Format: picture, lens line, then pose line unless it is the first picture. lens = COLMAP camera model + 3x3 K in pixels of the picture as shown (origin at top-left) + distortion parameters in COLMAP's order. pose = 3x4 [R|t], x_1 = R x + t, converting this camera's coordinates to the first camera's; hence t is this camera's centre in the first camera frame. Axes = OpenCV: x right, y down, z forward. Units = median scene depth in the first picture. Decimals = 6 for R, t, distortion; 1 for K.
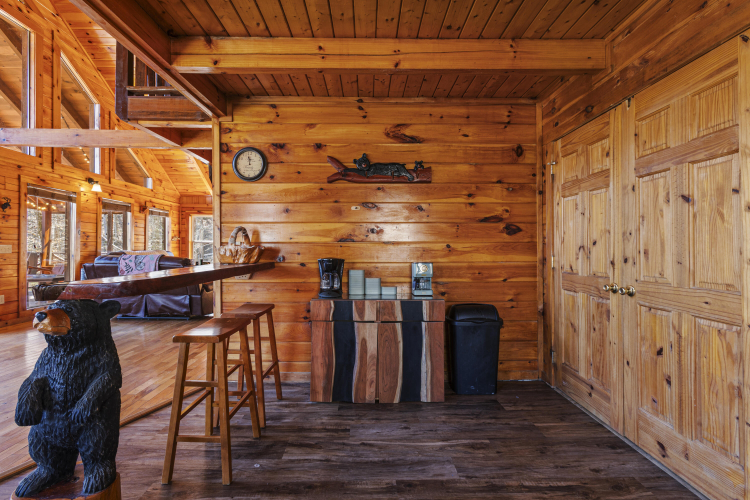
lens RADIAL K [[334.5, 0, 375.0], [0, 334.5, 250.0], [0, 0, 1]] dist [-0.011608, 0.005664]
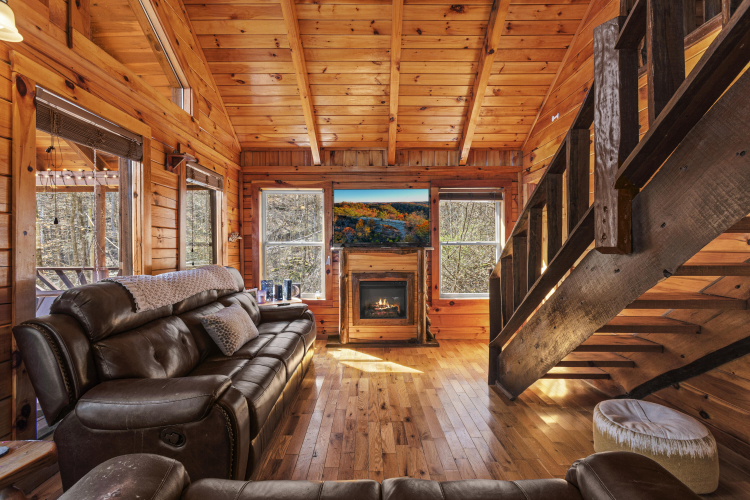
lens RADIAL K [[334.5, 0, 375.0], [0, 334.5, 250.0], [0, 0, 1]] dist [-0.011608, 0.005664]
pose [[0.999800, -0.008022, -0.018326, -0.484890], [0.008107, 0.999957, 0.004550, -0.020933], [0.018289, -0.004698, 0.999822, 0.657301]]
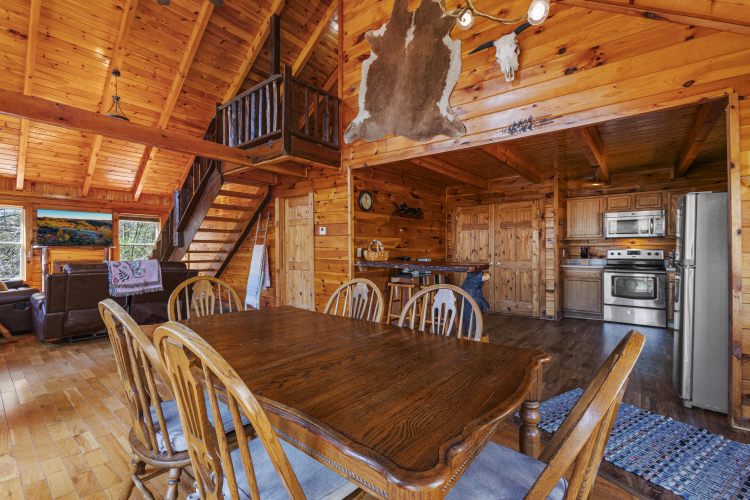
lens RADIAL K [[334.5, 0, 375.0], [0, 334.5, 250.0], [0, 0, 1]] dist [-0.011608, 0.005664]
pose [[0.645702, -0.004654, 0.763575, -0.663432], [0.006613, 0.999978, 0.000502, -0.006428], [-0.763561, 0.004725, 0.645719, -0.042195]]
